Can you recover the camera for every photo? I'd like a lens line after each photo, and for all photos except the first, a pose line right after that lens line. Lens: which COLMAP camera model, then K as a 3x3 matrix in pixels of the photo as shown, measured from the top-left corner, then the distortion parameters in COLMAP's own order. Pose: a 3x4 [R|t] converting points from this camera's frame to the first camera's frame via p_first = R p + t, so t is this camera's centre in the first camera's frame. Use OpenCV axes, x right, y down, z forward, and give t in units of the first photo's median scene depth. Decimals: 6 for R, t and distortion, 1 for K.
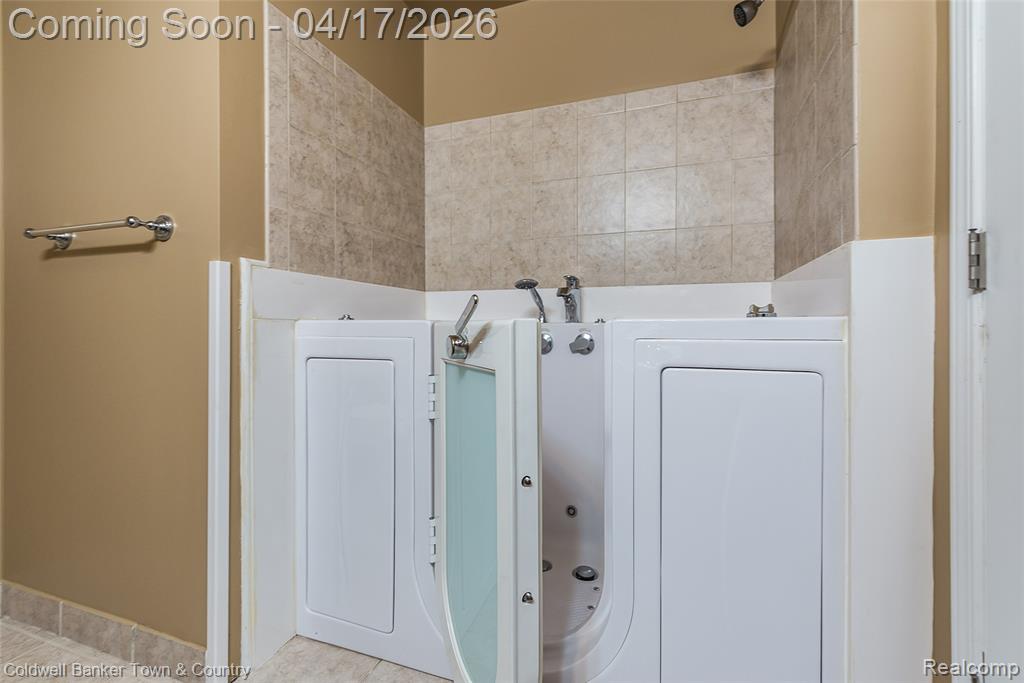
lens RADIAL K [[453.0, 0, 511.7], [0, 453.0, 323.0], [0, 0, 1]] dist [0.002406, -0.002559]
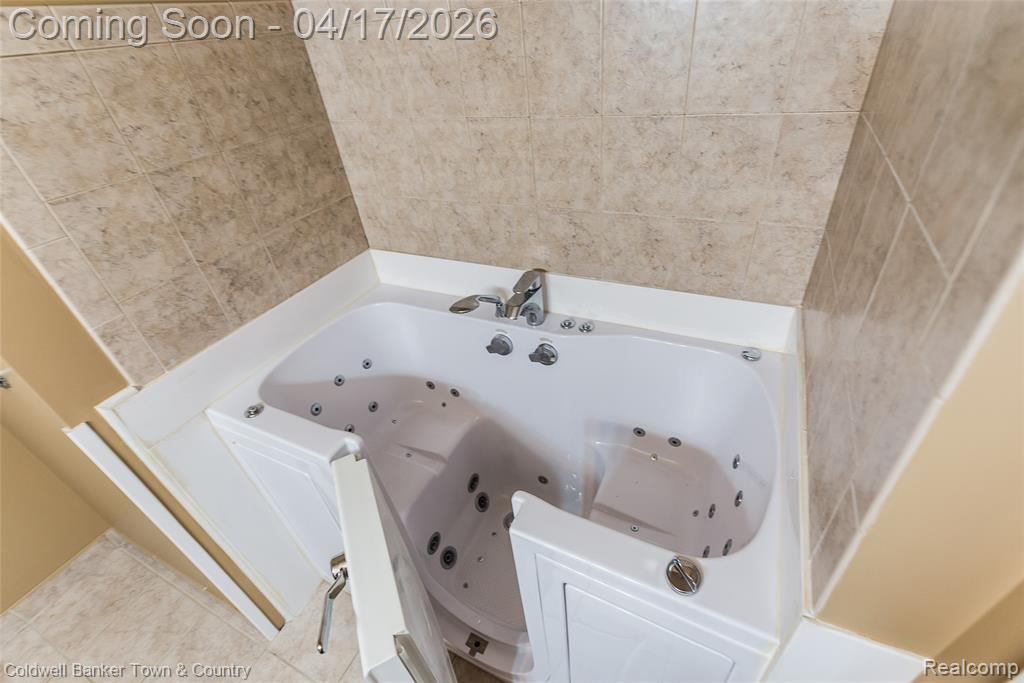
lens RADIAL K [[453.0, 0, 514.3], [0, 453.0, 332.8], [0, 0, 1]] dist [0.002406, -0.002559]
pose [[0.989168, -0.021930, -0.145140, 0.227702], [0.102757, 0.809547, 0.577992, -0.485816], [0.104822, -0.586645, 0.803032, 0.343744]]
